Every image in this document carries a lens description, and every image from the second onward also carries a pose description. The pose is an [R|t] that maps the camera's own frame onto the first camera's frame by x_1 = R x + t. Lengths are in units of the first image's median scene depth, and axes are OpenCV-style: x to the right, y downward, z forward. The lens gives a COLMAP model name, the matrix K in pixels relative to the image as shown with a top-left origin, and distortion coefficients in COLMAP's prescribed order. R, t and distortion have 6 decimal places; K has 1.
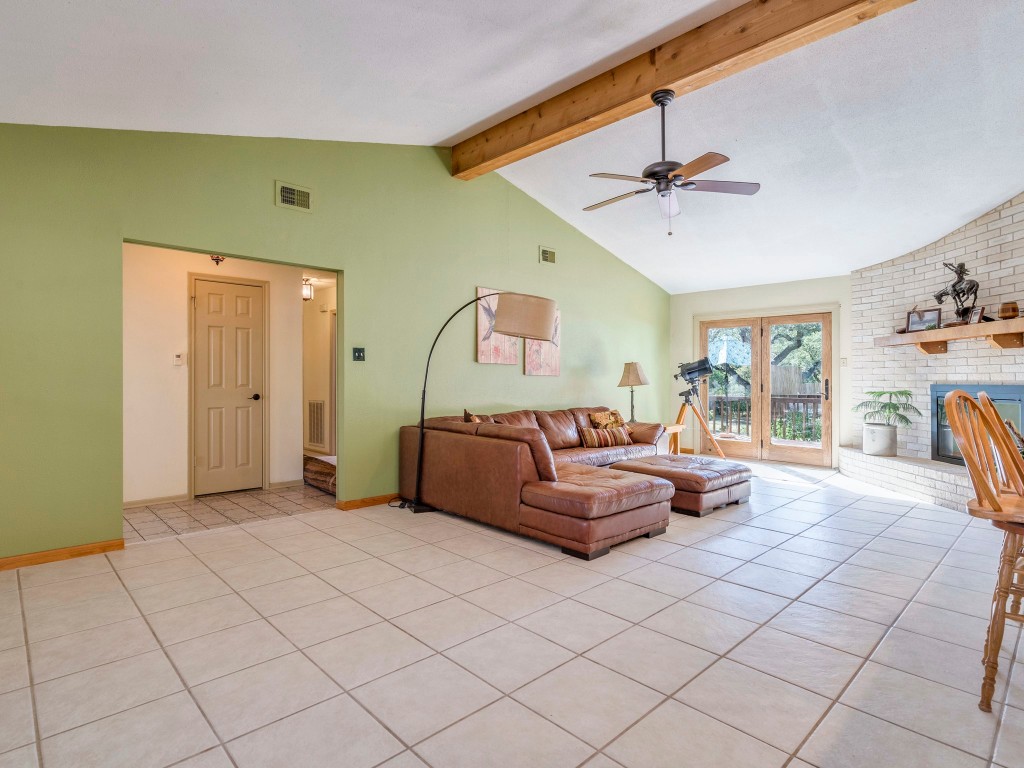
lens RADIAL K [[548.5, 0, 522.8], [0, 548.5, 379.6], [0, 0, 1]] dist [0.003368, 0.001490]
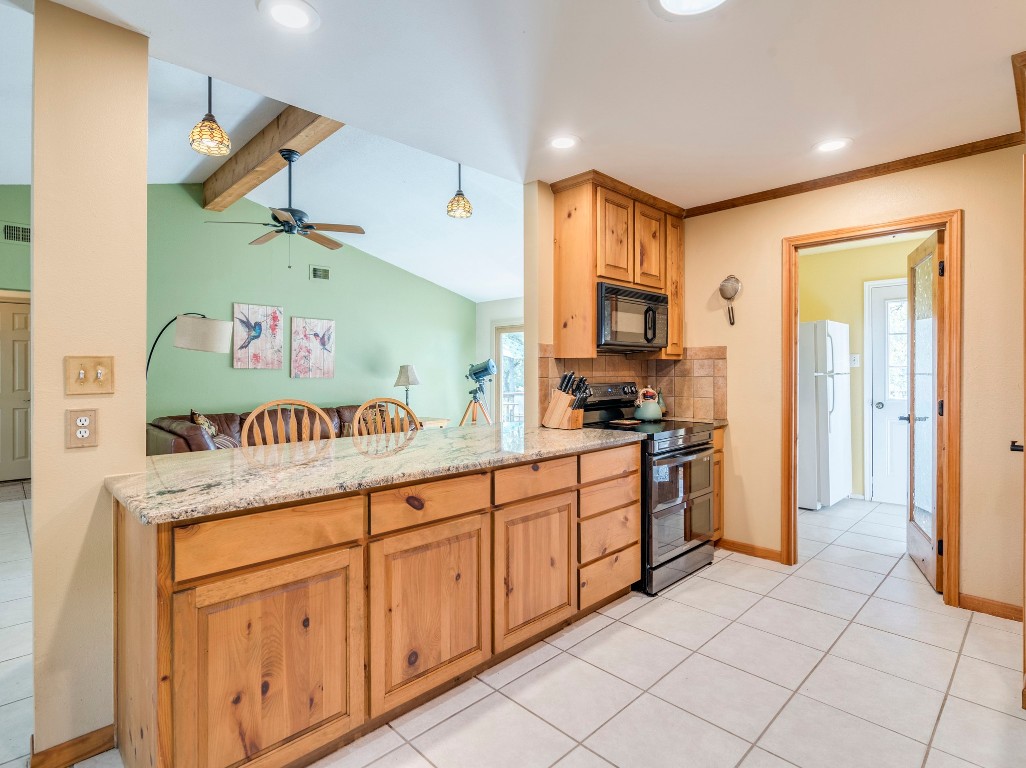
lens RADIAL K [[549.5, 0, 523.2], [0, 549.5, 369.3], [0, 0, 1]] dist [0.003368, 0.001490]
pose [[0.999948, -0.009112, -0.004476, 0.537889], [0.009068, 0.999913, -0.009548, -0.011762], [0.004563, 0.009507, 0.999944, -0.158726]]
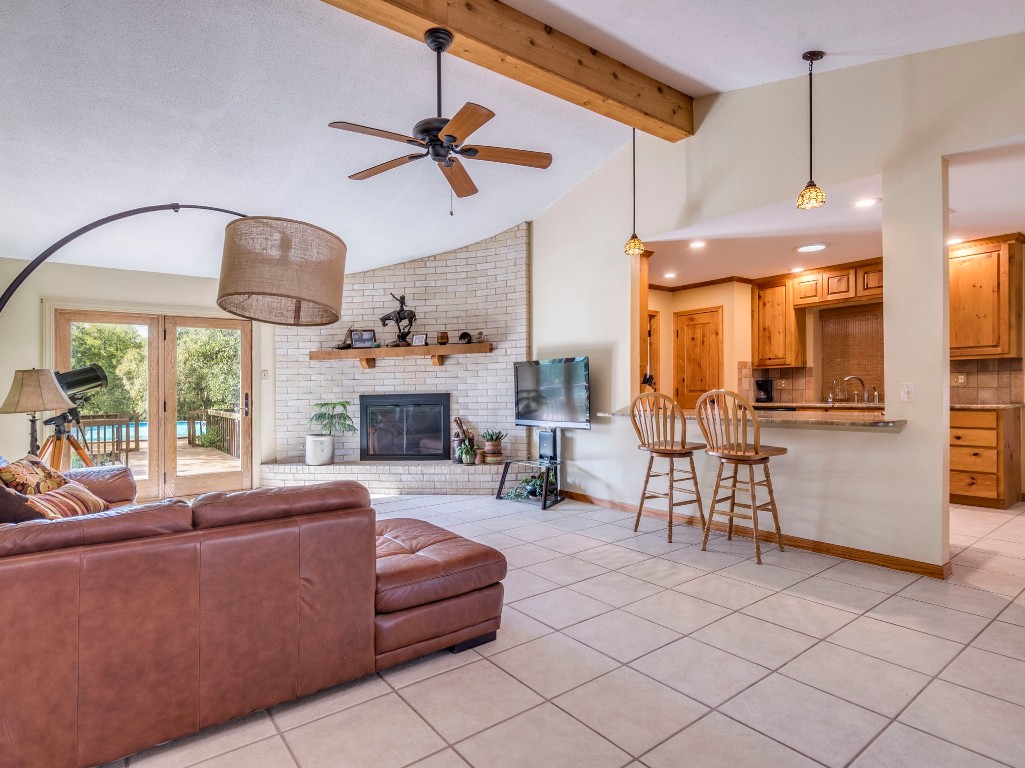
lens RADIAL K [[549.0, 0, 526.4], [0, 549.0, 396.3], [0, 0, 1]] dist [0.003368, 0.001490]
pose [[0.117455, -0.023772, 0.992794, -0.359327], [0.023517, 0.999500, 0.021150, -0.004581], [-0.992800, 0.020863, 0.117955, 0.524830]]
